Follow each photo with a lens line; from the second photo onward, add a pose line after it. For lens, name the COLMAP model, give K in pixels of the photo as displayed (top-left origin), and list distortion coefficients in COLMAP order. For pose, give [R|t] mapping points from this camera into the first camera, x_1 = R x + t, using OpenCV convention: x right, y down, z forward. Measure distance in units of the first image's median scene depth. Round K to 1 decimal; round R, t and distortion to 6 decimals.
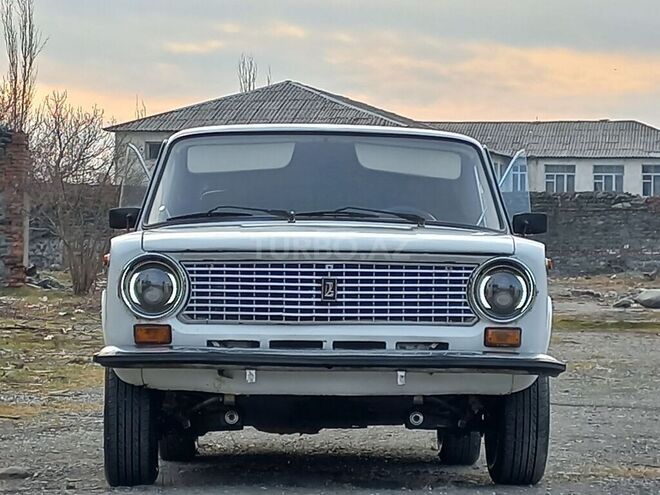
lens RADIAL K [[1937.7, 0, 330.0], [0, 1937.7, 247.5], [0, 0, 1]] dist [0.227386, -1.282497]
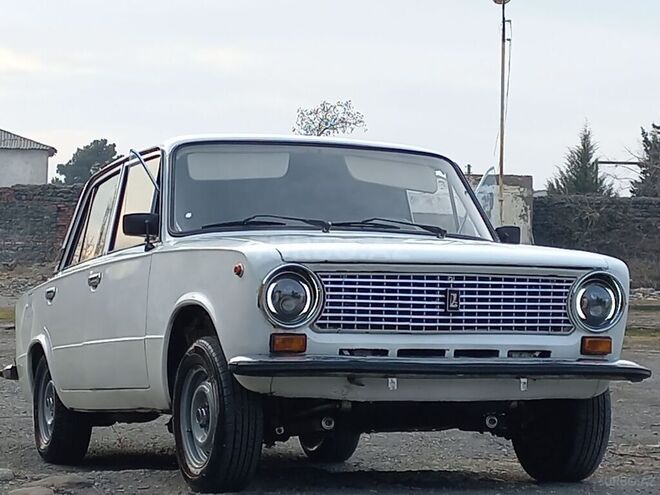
lens RADIAL K [[1937.7, 0, 330.0], [0, 1937.7, 247.5], [0, 0, 1]] dist [0.227386, -1.282497]
pose [[0.939860, 0.014702, 0.341242, -0.419744], [-0.016624, 0.999858, 0.002710, -0.008738], [-0.341154, -0.008220, 0.939971, 0.034762]]
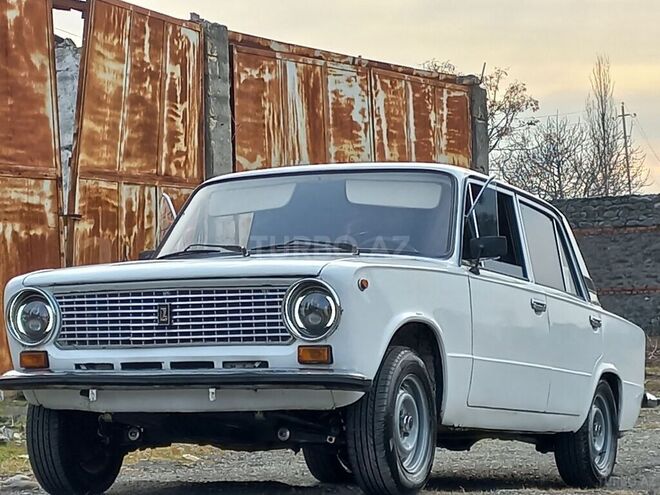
lens RADIAL K [[1937.7, 0, 330.0], [0, 1937.7, 247.5], [0, 0, 1]] dist [0.227386, -1.282497]
pose [[0.902346, -0.046463, -0.428500, 0.550767], [0.032116, 0.998657, -0.040655, 0.031195], [0.429814, 0.022923, 0.902627, 0.052361]]
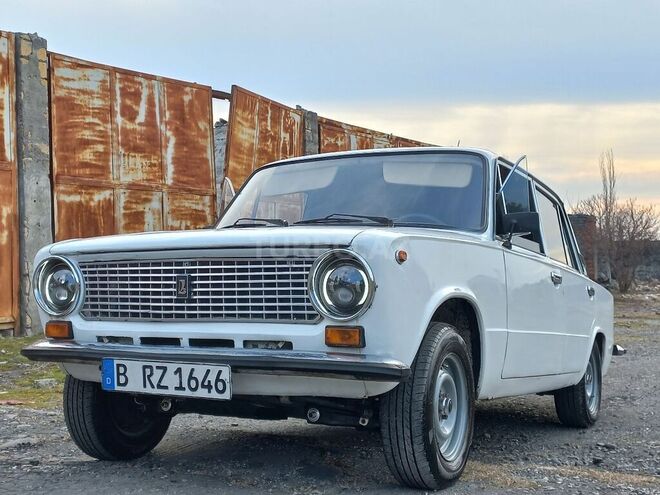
lens RADIAL K [[869.7, 0, 330.0], [0, 869.7, 247.5], [0, 0, 1]] dist [0.109926, -0.074059]
pose [[0.879116, -0.034713, -0.475341, 0.279865], [0.019340, 0.999121, -0.037195, 0.019464], [0.476215, 0.023506, 0.879015, 0.635683]]
